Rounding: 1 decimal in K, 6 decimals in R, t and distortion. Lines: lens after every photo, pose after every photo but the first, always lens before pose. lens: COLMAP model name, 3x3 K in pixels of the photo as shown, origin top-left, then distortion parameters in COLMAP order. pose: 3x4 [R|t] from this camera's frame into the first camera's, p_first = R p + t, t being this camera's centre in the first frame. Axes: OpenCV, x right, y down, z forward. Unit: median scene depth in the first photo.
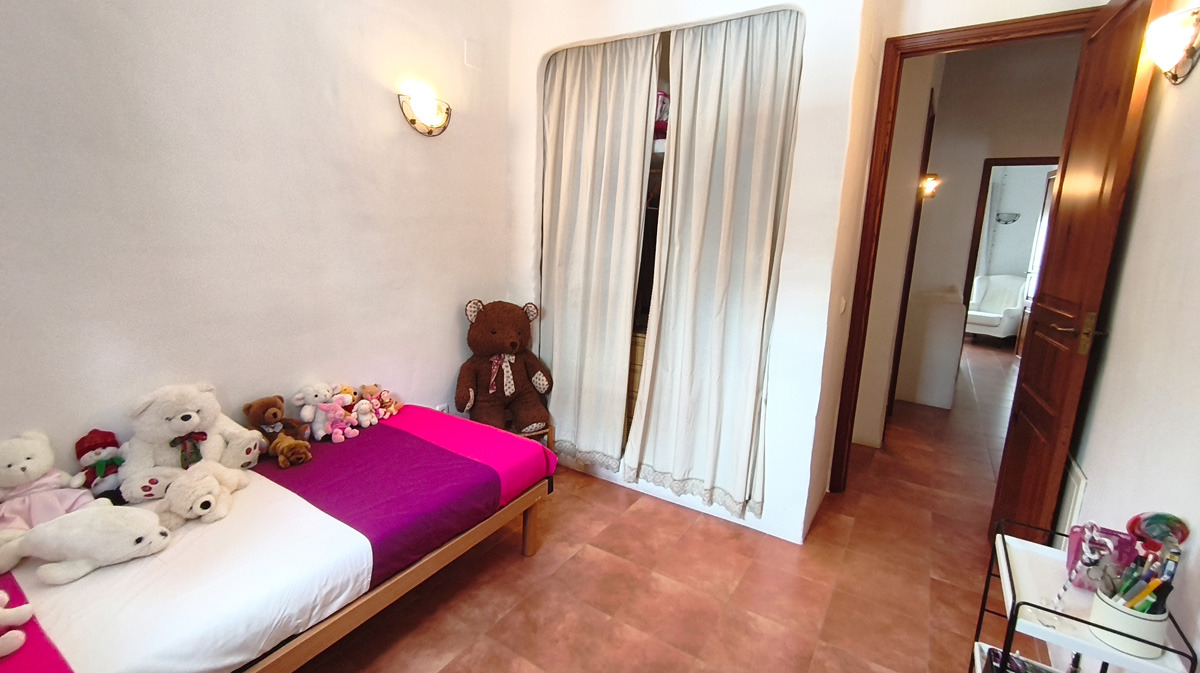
lens RADIAL K [[531.9, 0, 598.7], [0, 531.9, 327.2], [0, 0, 1]] dist [-0.000025, 0.000071]
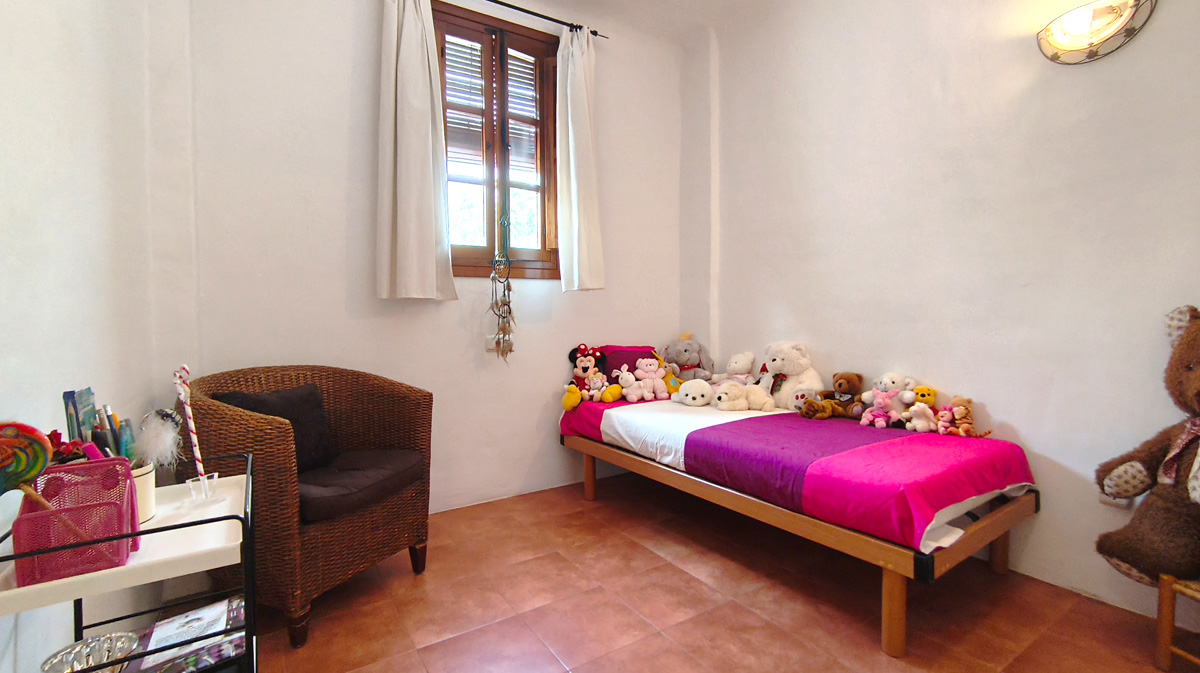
lens RADIAL K [[531.9, 0, 598.7], [0, 531.9, 327.2], [0, 0, 1]] dist [-0.000025, 0.000071]
pose [[-0.408888, 0.001583, -0.912583, 0.784914], [-0.169355, 0.982497, 0.077585, 0.043547], [0.896733, 0.186274, -0.401463, 1.071409]]
